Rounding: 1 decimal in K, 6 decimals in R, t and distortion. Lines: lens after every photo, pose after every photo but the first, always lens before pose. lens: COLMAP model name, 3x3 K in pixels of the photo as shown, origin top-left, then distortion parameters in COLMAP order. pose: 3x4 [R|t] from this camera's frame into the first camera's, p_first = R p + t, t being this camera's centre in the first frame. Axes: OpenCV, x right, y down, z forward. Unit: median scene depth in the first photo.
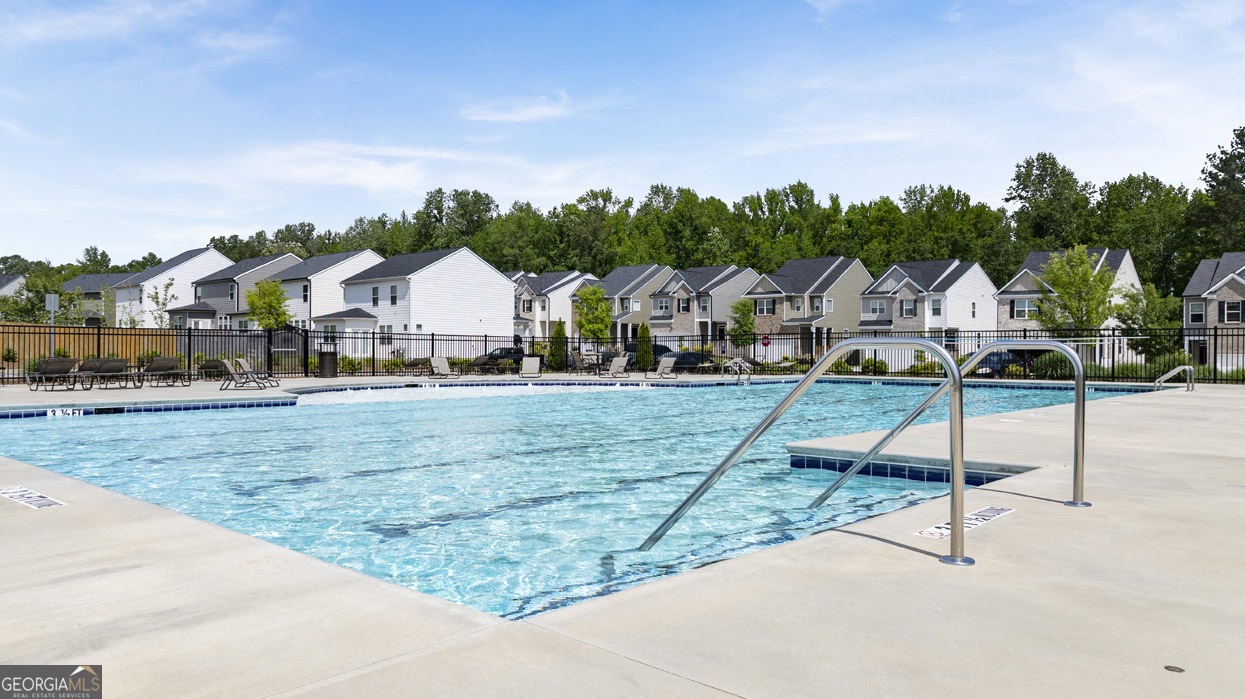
lens RADIAL K [[884.4, 0, 636.2], [0, 884.4, 350.5], [0, 0, 1]] dist [-0.014718, -0.003465]
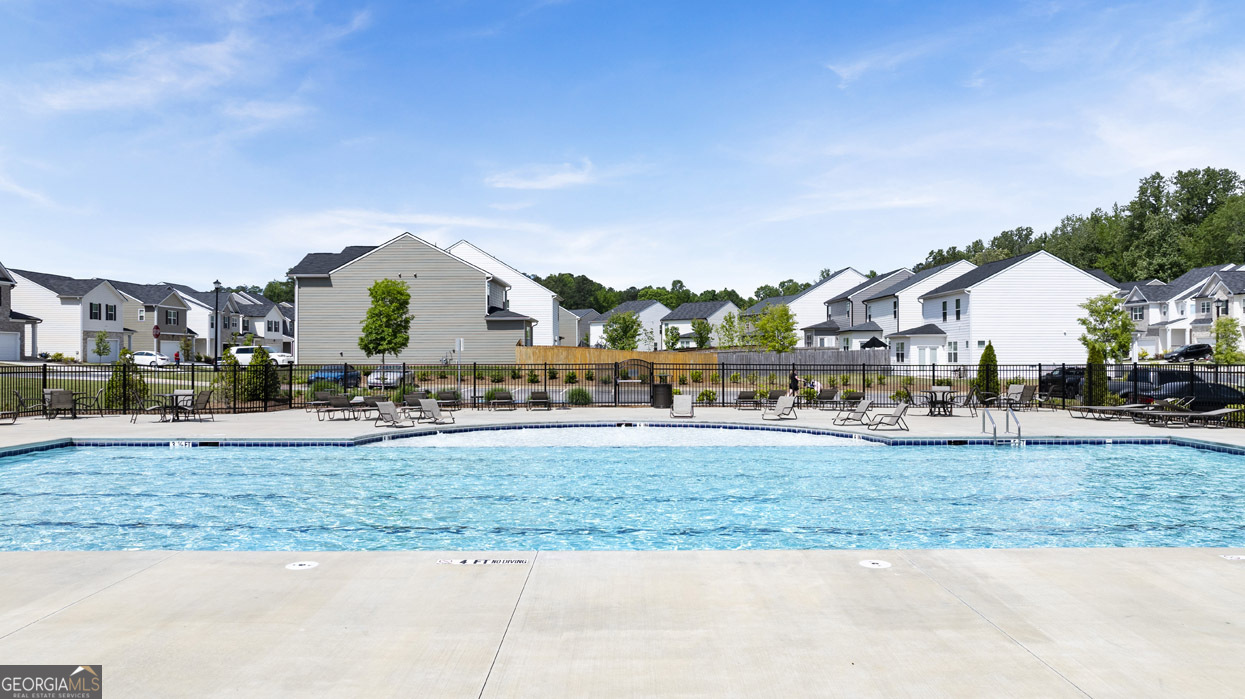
lens RADIAL K [[880.9, 0, 625.3], [0, 880.9, 347.8], [0, 0, 1]] dist [-0.012270, 0.003370]
pose [[0.672303, -0.010968, -0.740195, 0.095649], [0.004060, 0.999930, -0.011130, -0.007162], [0.740265, 0.004477, 0.672300, 0.062862]]
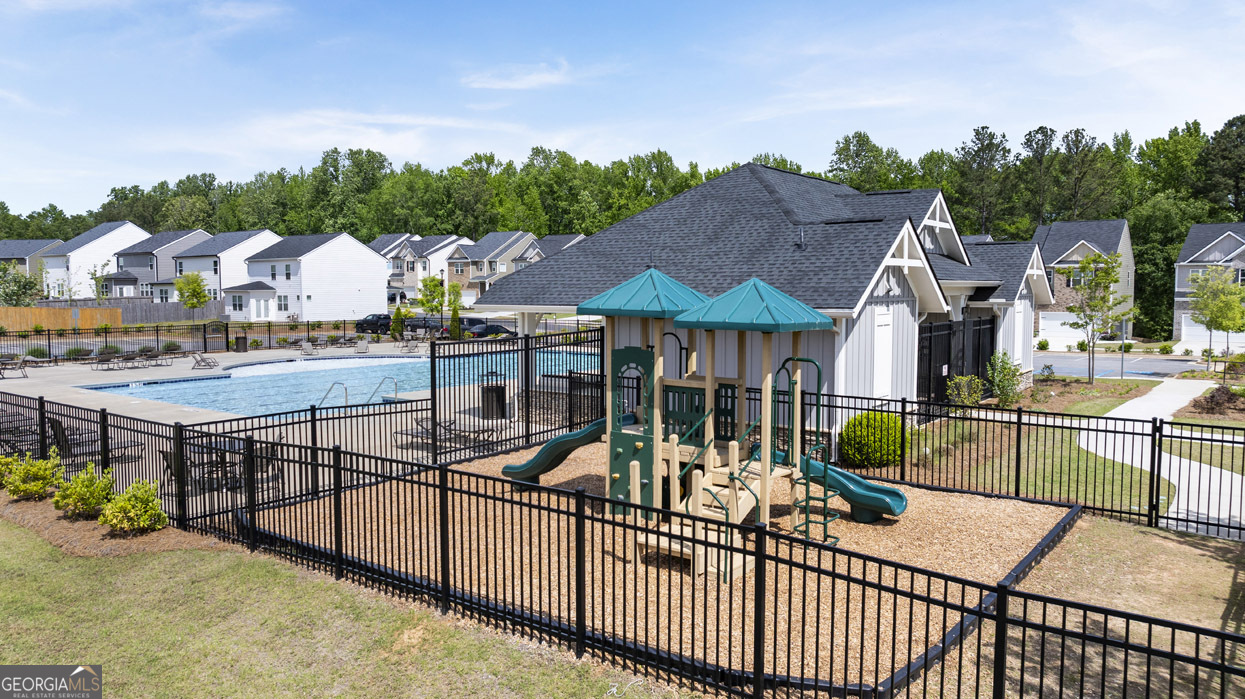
lens RADIAL K [[880.9, 0, 625.3], [0, 880.9, 347.8], [0, 0, 1]] dist [-0.012270, 0.003370]
pose [[0.996327, -0.010501, 0.084980, 0.055099], [0.004603, 0.997585, 0.069305, -0.021440], [-0.085502, -0.068659, 0.993969, -0.169359]]
